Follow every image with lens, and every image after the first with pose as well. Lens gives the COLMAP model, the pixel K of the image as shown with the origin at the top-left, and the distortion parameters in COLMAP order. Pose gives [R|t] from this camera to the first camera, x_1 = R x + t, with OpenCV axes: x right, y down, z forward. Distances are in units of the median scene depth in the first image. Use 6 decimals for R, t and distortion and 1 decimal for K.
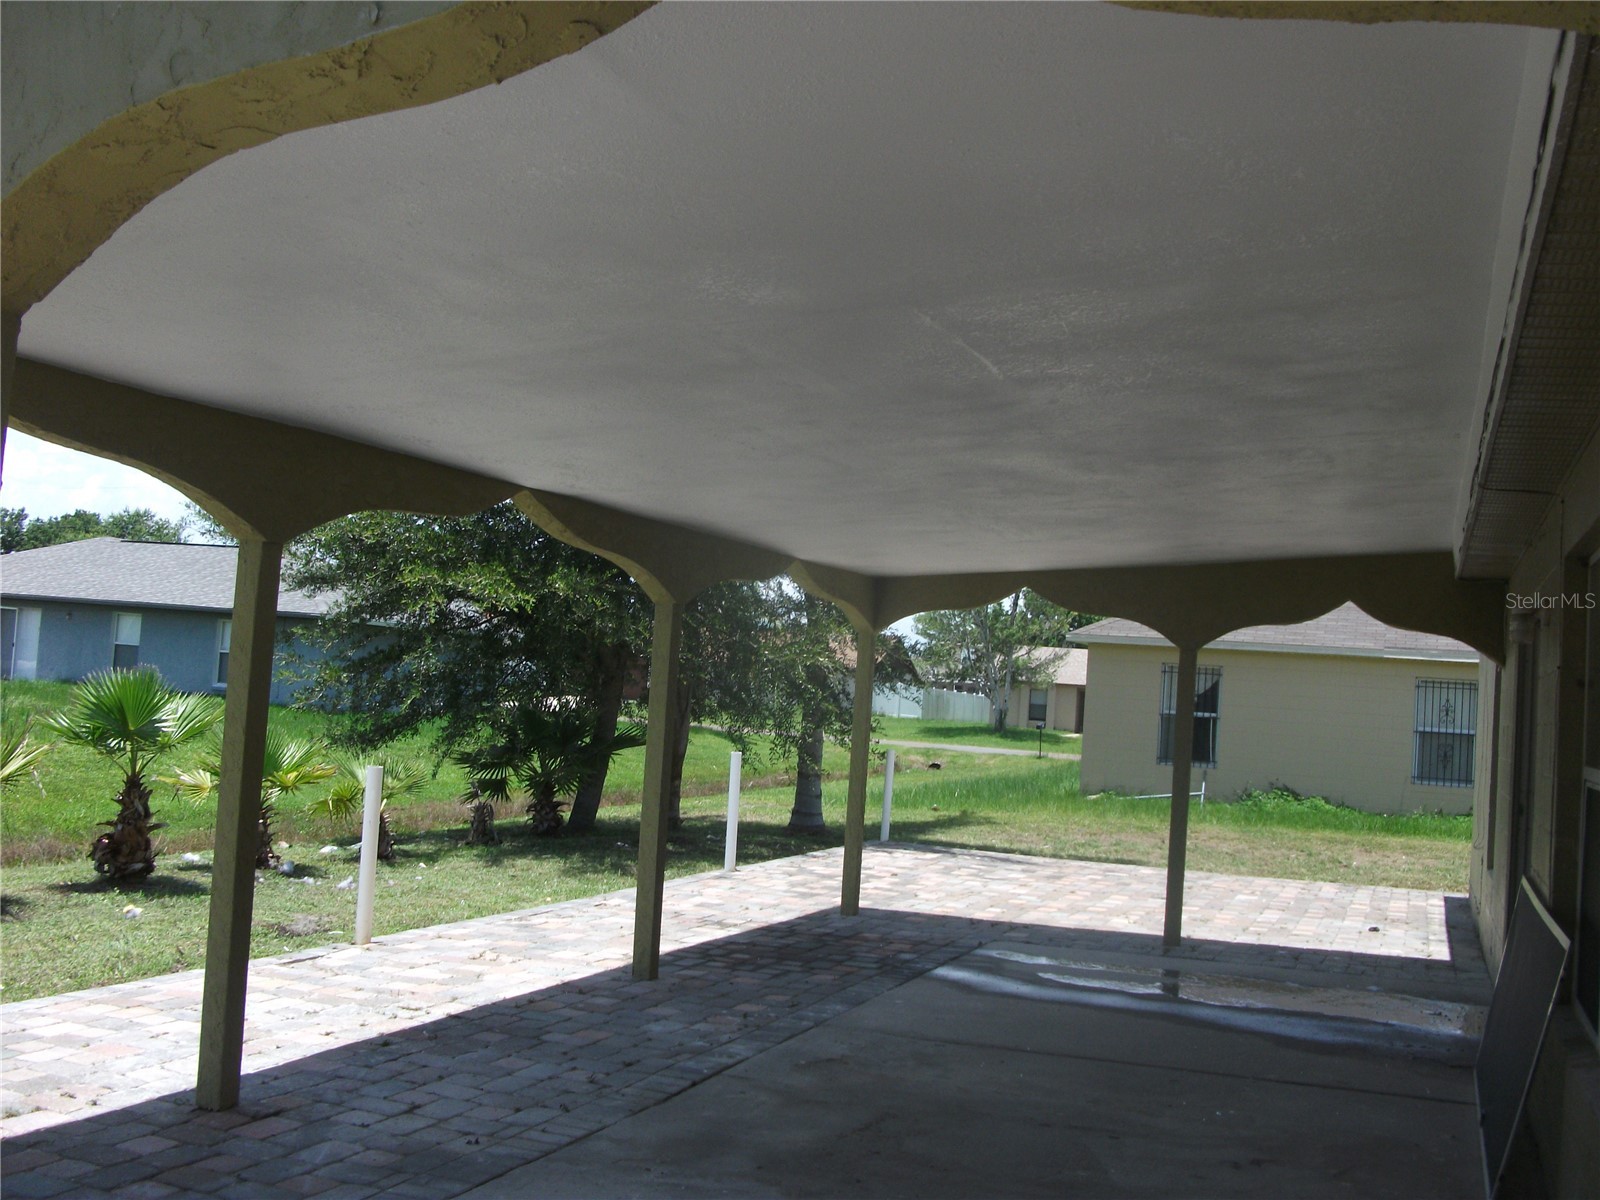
lens RADIAL K [[1537.1, 0, 800.7], [0, 1537.1, 559.2], [0, 0, 1]] dist [-0.142899, 0.093862]
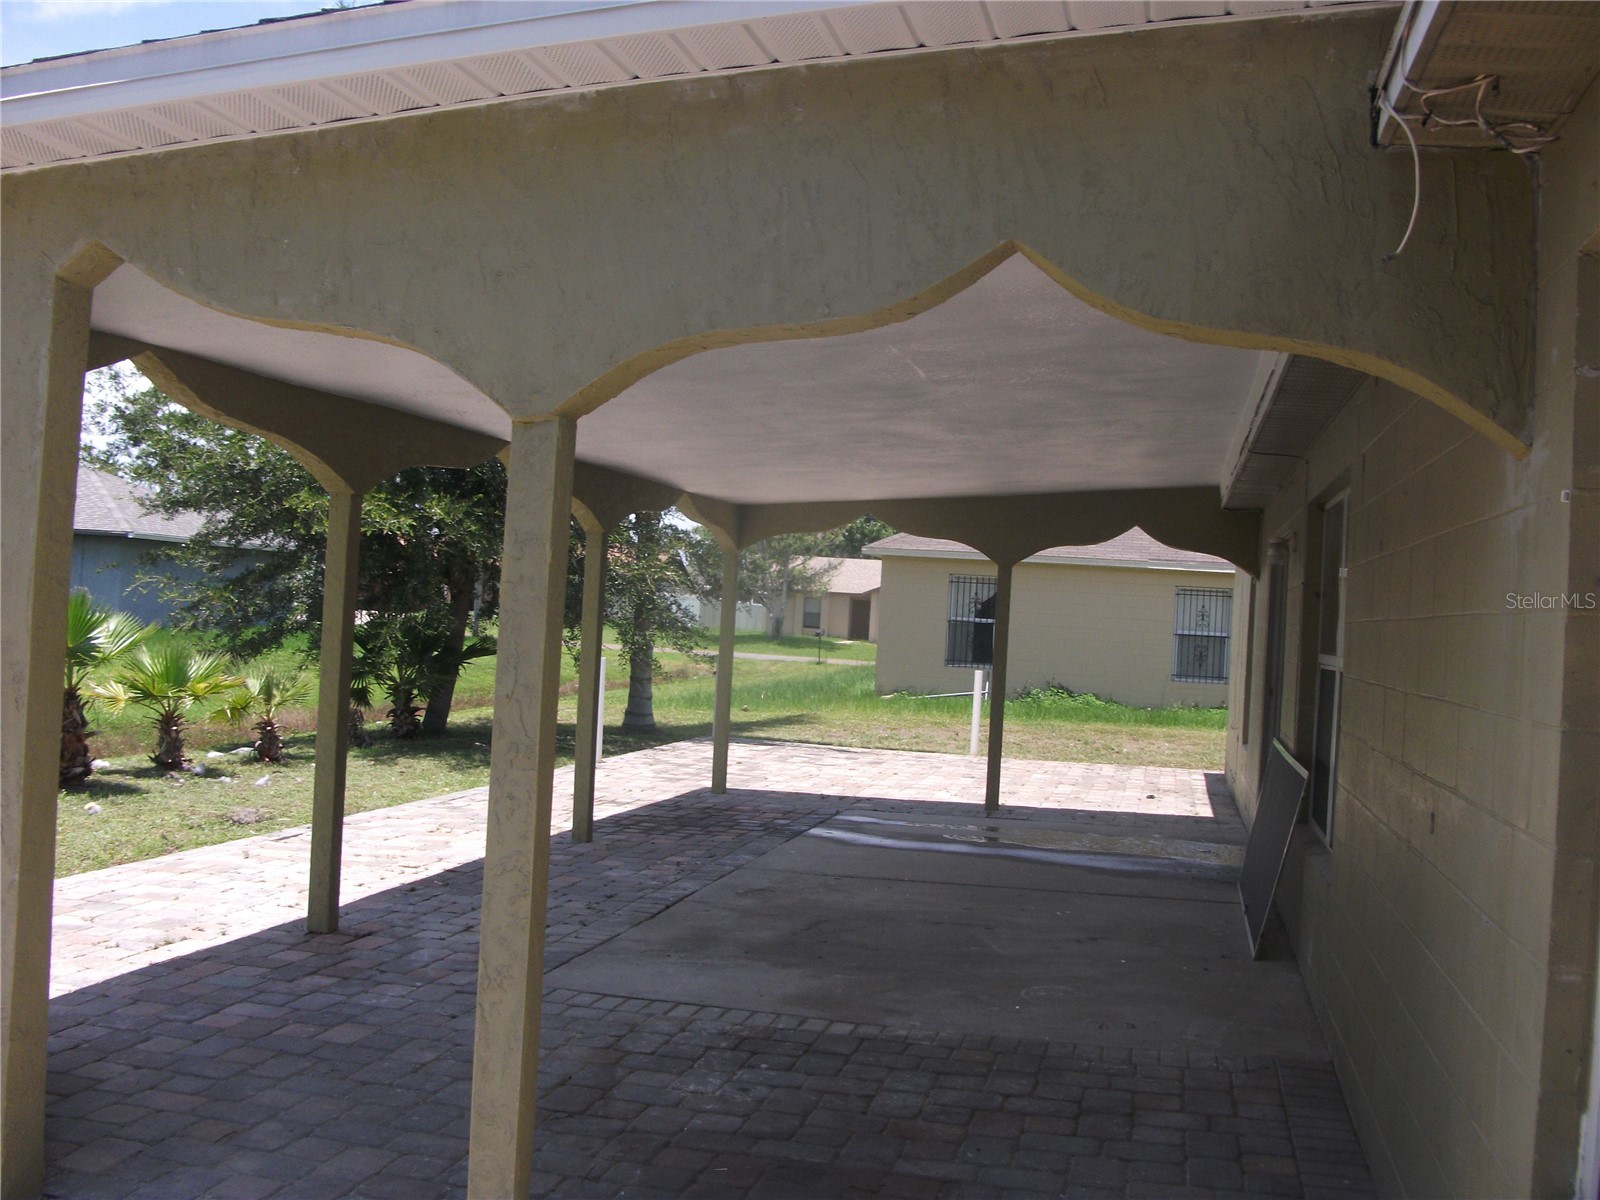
lens RADIAL K [[1537.1, 0, 800.7], [0, 1537.1, 559.2], [0, 0, 1]] dist [-0.142899, 0.093862]
pose [[0.988290, -0.006776, 0.152436, -0.072670], [-0.002216, 0.998271, 0.058741, -0.013635], [-0.152571, -0.058391, 0.986566, -0.138200]]
